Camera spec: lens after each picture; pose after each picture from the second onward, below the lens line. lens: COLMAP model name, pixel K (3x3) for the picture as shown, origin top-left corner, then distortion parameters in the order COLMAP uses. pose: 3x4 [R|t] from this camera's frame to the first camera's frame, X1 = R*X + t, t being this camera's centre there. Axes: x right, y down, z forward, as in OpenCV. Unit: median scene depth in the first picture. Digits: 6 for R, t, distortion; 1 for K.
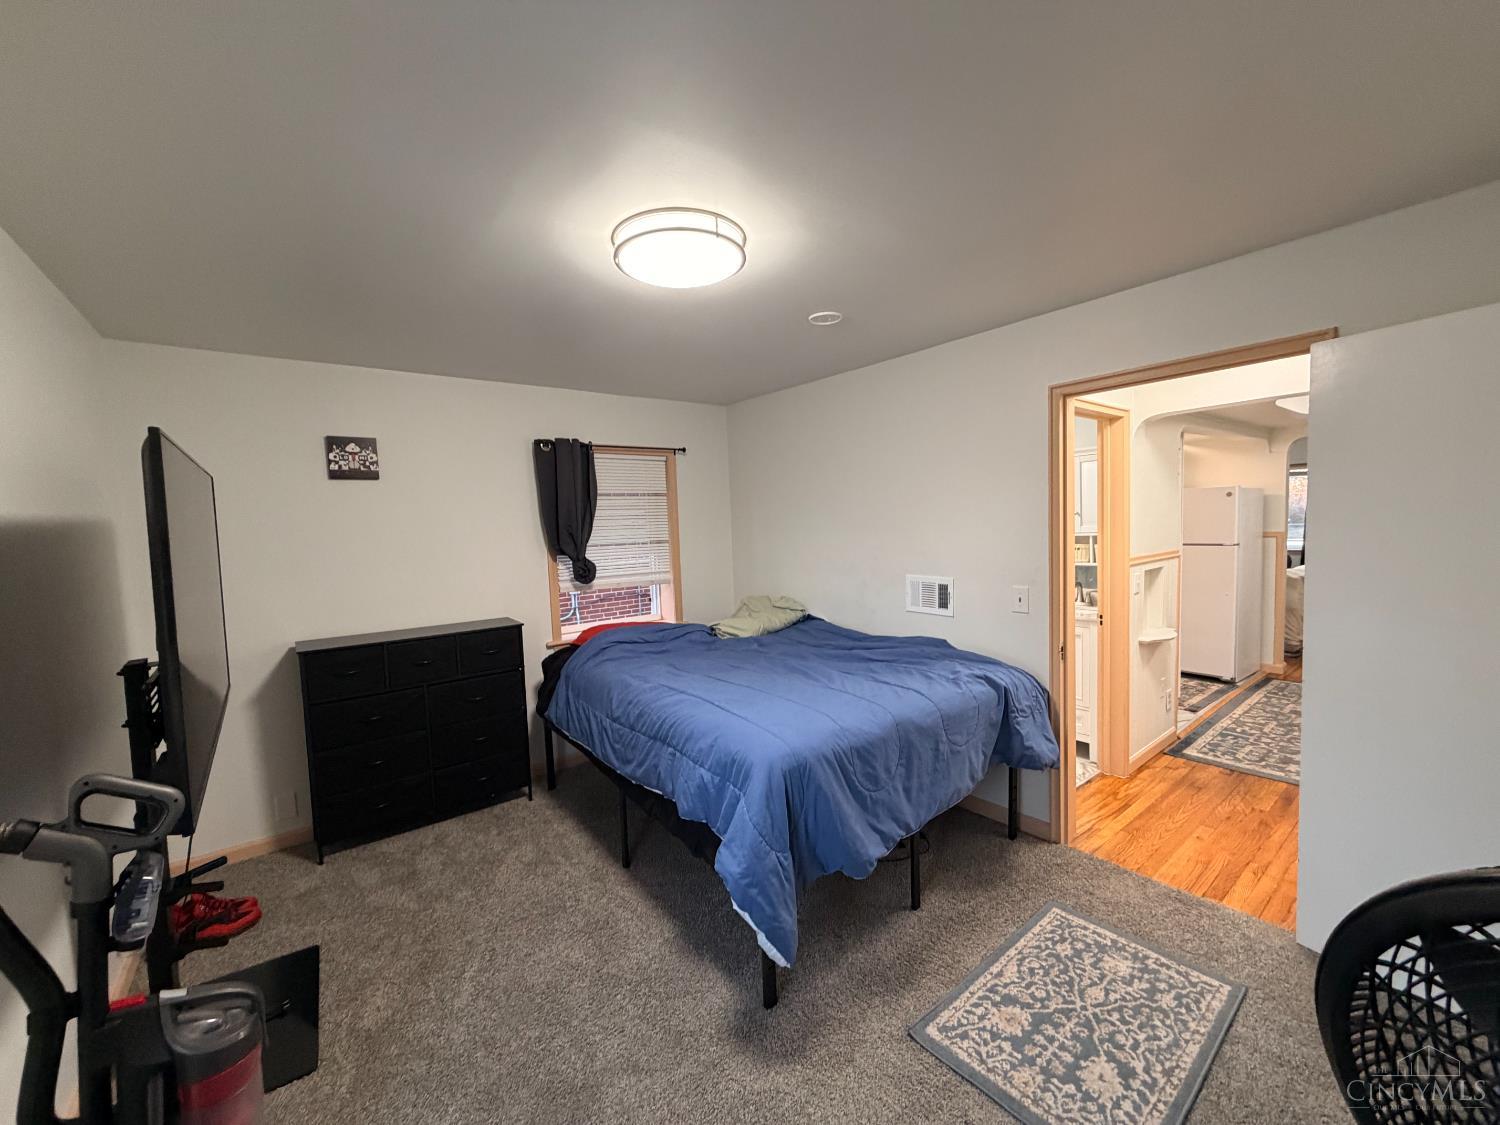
lens RADIAL K [[597.3, 0, 747.0], [0, 597.3, 563.9], [0, 0, 1]] dist [0.001611, -0.000966]
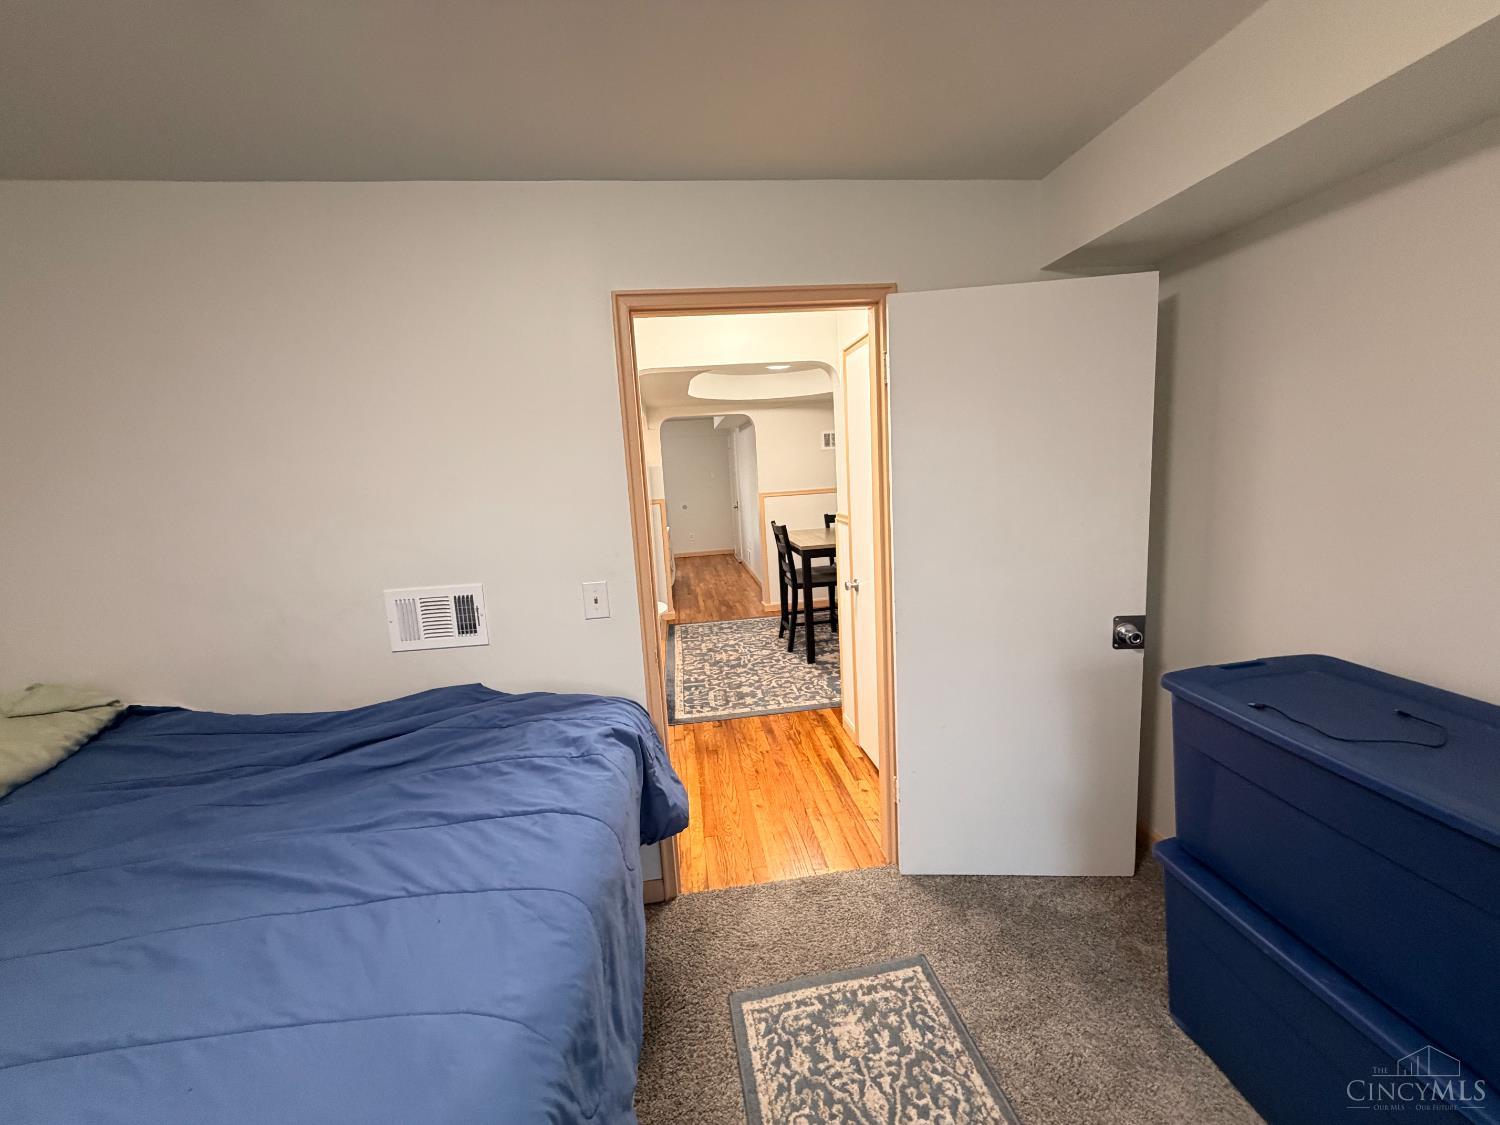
lens RADIAL K [[597.3, 0, 747.0], [0, 597.3, 563.9], [0, 0, 1]] dist [0.001611, -0.000966]
pose [[0.515809, -0.124604, 0.847593, -0.031240], [0.095625, 0.991558, 0.087575, -0.020930], [-0.851350, 0.035879, 0.523370, 0.378997]]
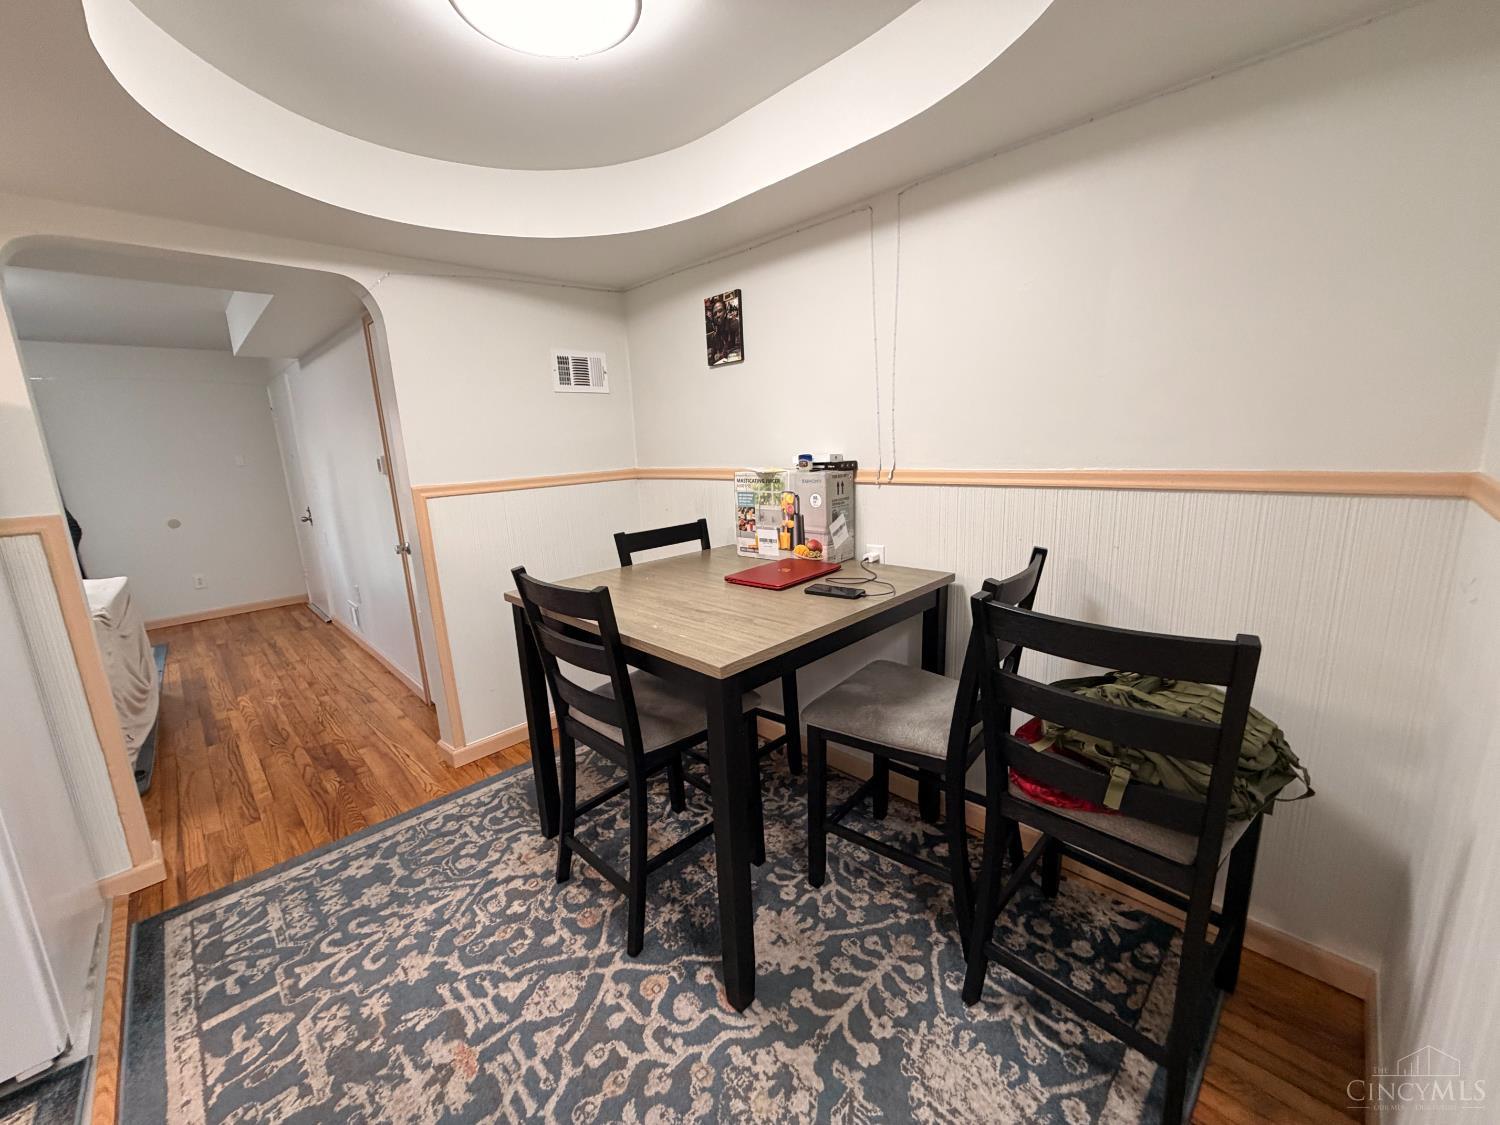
lens RADIAL K [[597.3, 0, 747.0], [0, 597.3, 563.9], [0, 0, 1]] dist [0.001611, -0.000966]
pose [[-0.111186, -0.155872, 0.981500, 0.747619], [0.118965, 0.978434, 0.168861, -0.055363], [-0.986653, 0.135539, -0.090245, 0.940590]]
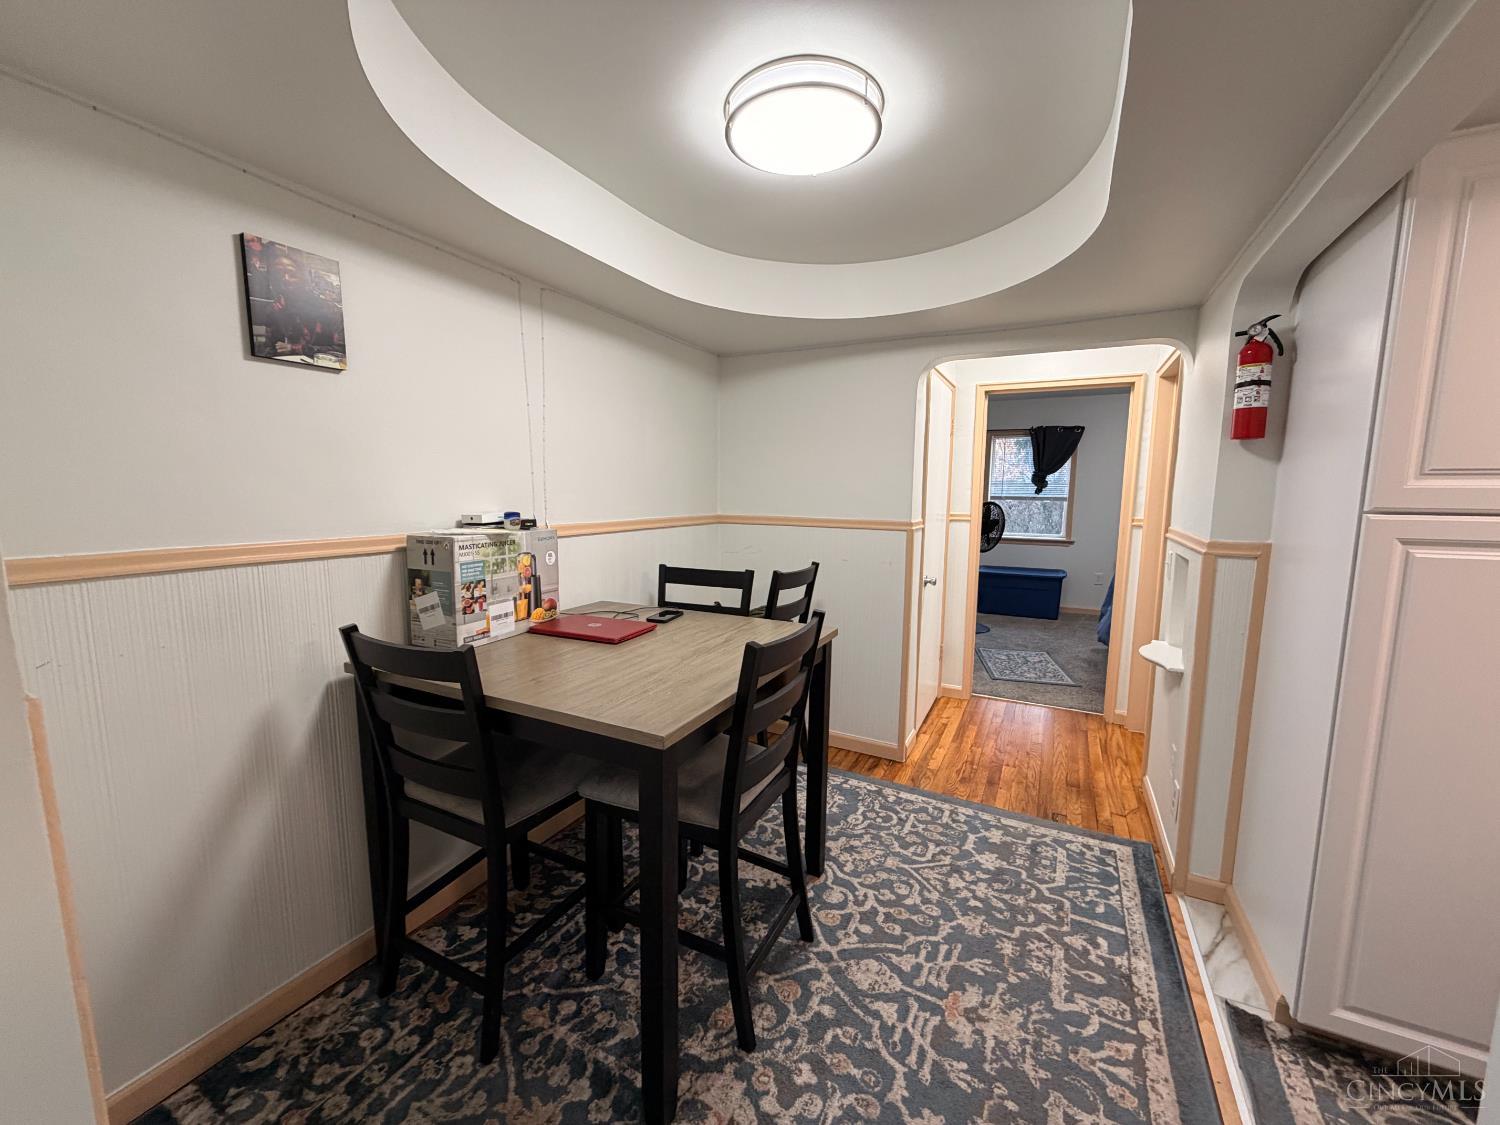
lens RADIAL K [[597.3, 0, 747.0], [0, 597.3, 563.9], [0, 0, 1]] dist [0.001611, -0.000966]
pose [[-0.911407, 0.087911, -0.402006, 1.400472], [0.004392, 0.978937, 0.204118, -0.120842], [0.411483, 0.184269, -0.892596, 1.412815]]
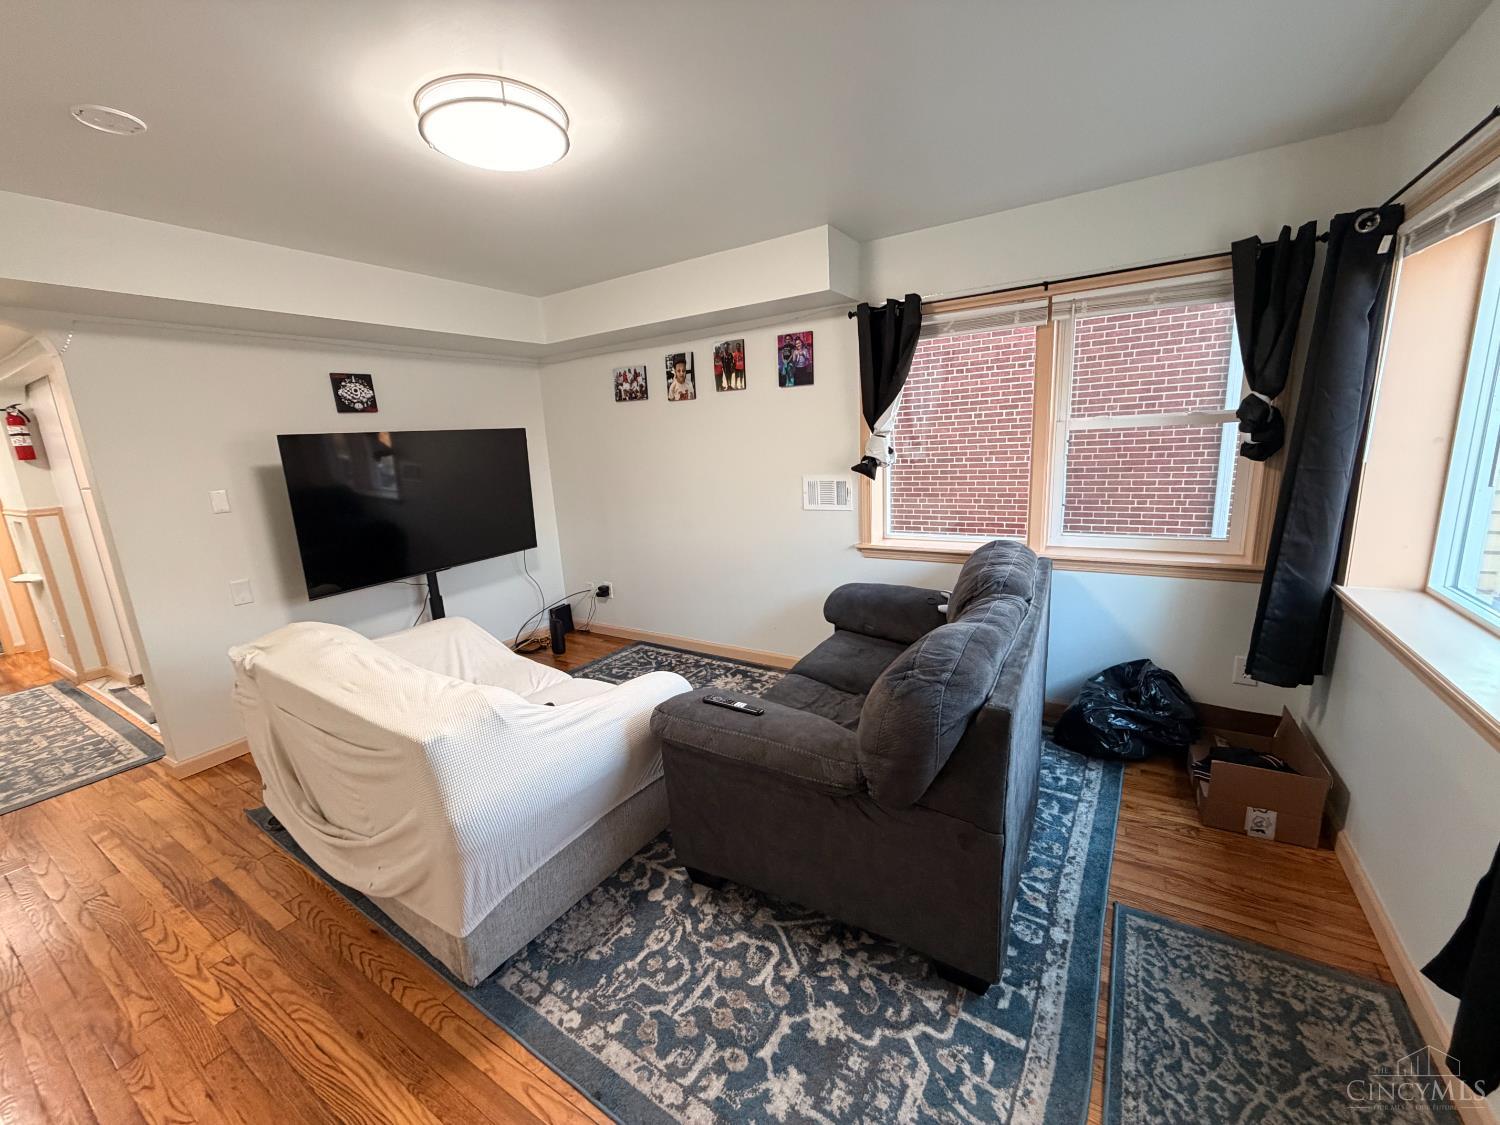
lens RADIAL K [[597.3, 0, 747.0], [0, 597.3, 563.9], [0, 0, 1]] dist [0.001611, -0.000966]
pose [[0.343855, 0.216788, -0.913656, 2.301089], [-0.024817, 0.974744, 0.221943, -0.210180], [0.938695, -0.053642, 0.340550, 1.974348]]
